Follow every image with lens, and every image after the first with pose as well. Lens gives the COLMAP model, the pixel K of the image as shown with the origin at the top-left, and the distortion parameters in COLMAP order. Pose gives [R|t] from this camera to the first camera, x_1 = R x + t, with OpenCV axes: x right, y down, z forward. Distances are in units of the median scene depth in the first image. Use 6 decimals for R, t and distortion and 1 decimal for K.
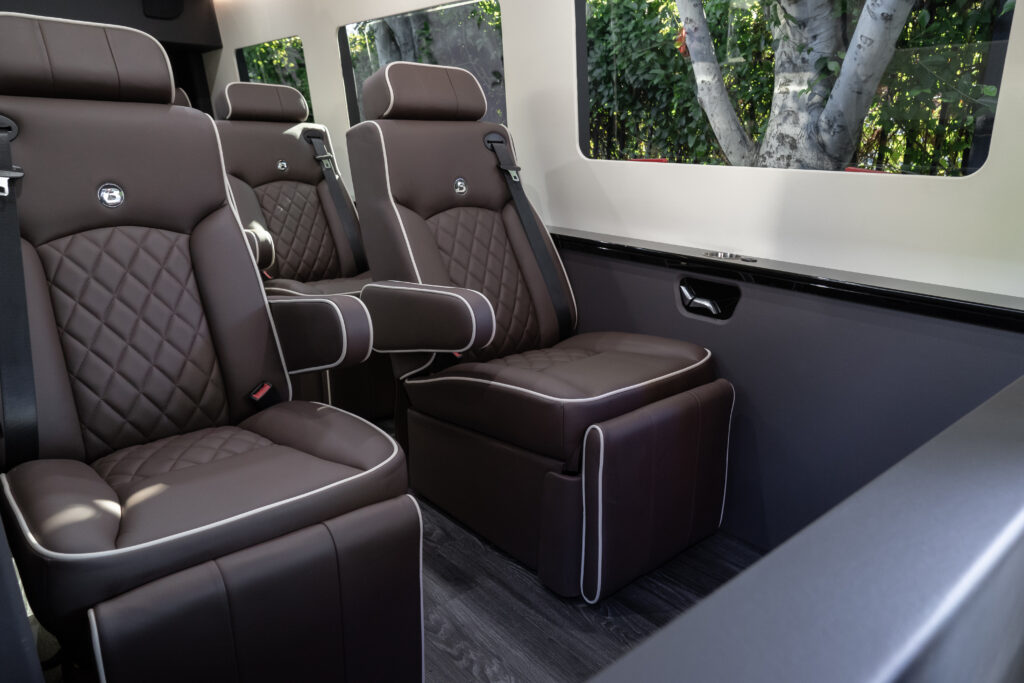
lens RADIAL K [[700.5, 0, 512.0], [0, 700.5, 341.5], [0, 0, 1]] dist [0.004066, 0.005345]
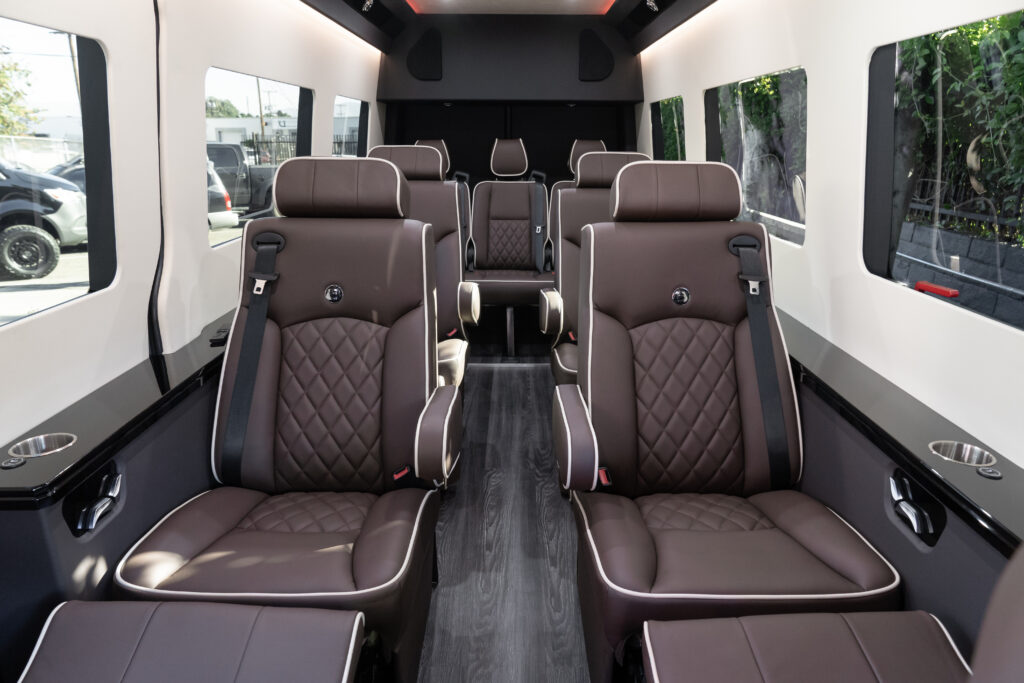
lens RADIAL K [[700.5, 0, 512.0], [0, 700.5, 341.5], [0, 0, 1]] dist [0.004066, 0.005345]
pose [[0.750382, 0.170495, -0.638638, 0.479628], [-0.172447, 0.983198, 0.059860, -0.243015], [0.638114, 0.065213, 0.767176, 0.220752]]
